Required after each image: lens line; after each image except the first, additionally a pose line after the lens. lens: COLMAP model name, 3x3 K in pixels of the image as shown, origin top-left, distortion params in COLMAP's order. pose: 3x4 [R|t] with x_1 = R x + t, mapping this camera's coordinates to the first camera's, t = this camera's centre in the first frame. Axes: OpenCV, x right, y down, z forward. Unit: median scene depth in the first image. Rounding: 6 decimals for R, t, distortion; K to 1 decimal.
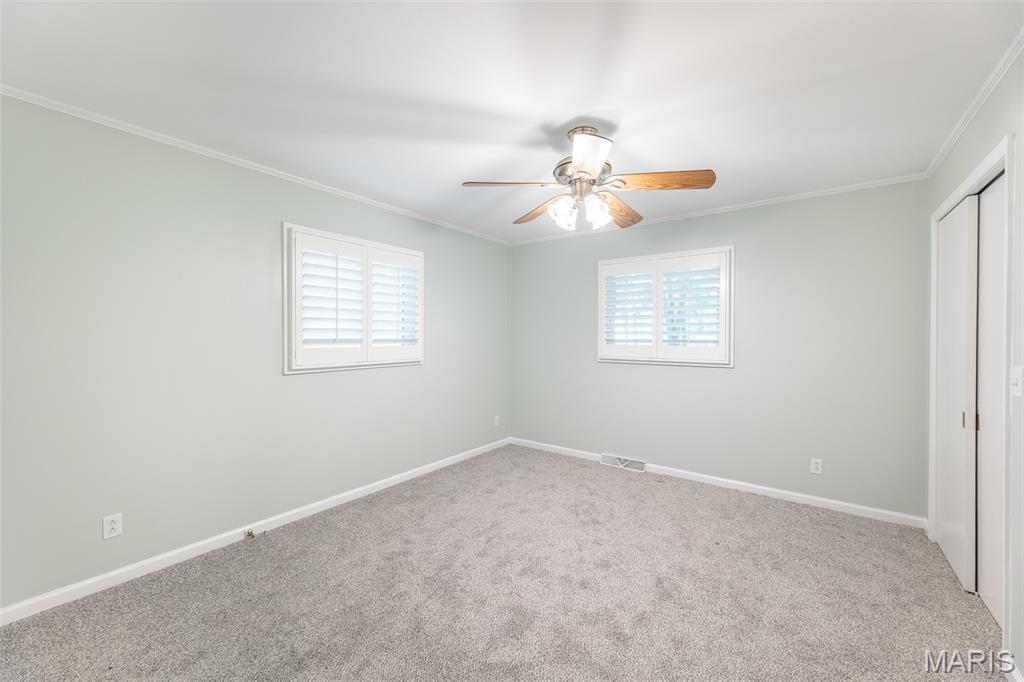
lens RADIAL K [[406.7, 0, 515.4], [0, 406.7, 338.0], [0, 0, 1]] dist [0.009013, -0.000497]
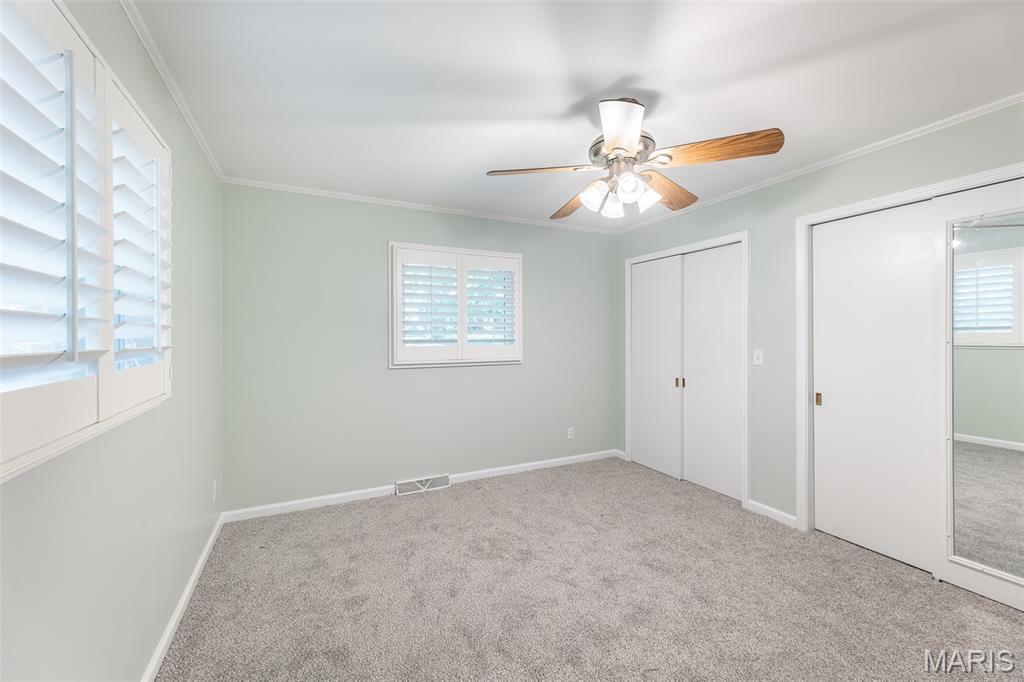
lens RADIAL K [[406.7, 0, 506.1], [0, 406.7, 334.9], [0, 0, 1]] dist [0.009013, -0.000497]
pose [[0.457337, -0.002067, 0.889291, -0.466656], [0.010069, 0.999945, -0.002855, -0.002157], [-0.889237, 0.010260, 0.457332, 0.513503]]
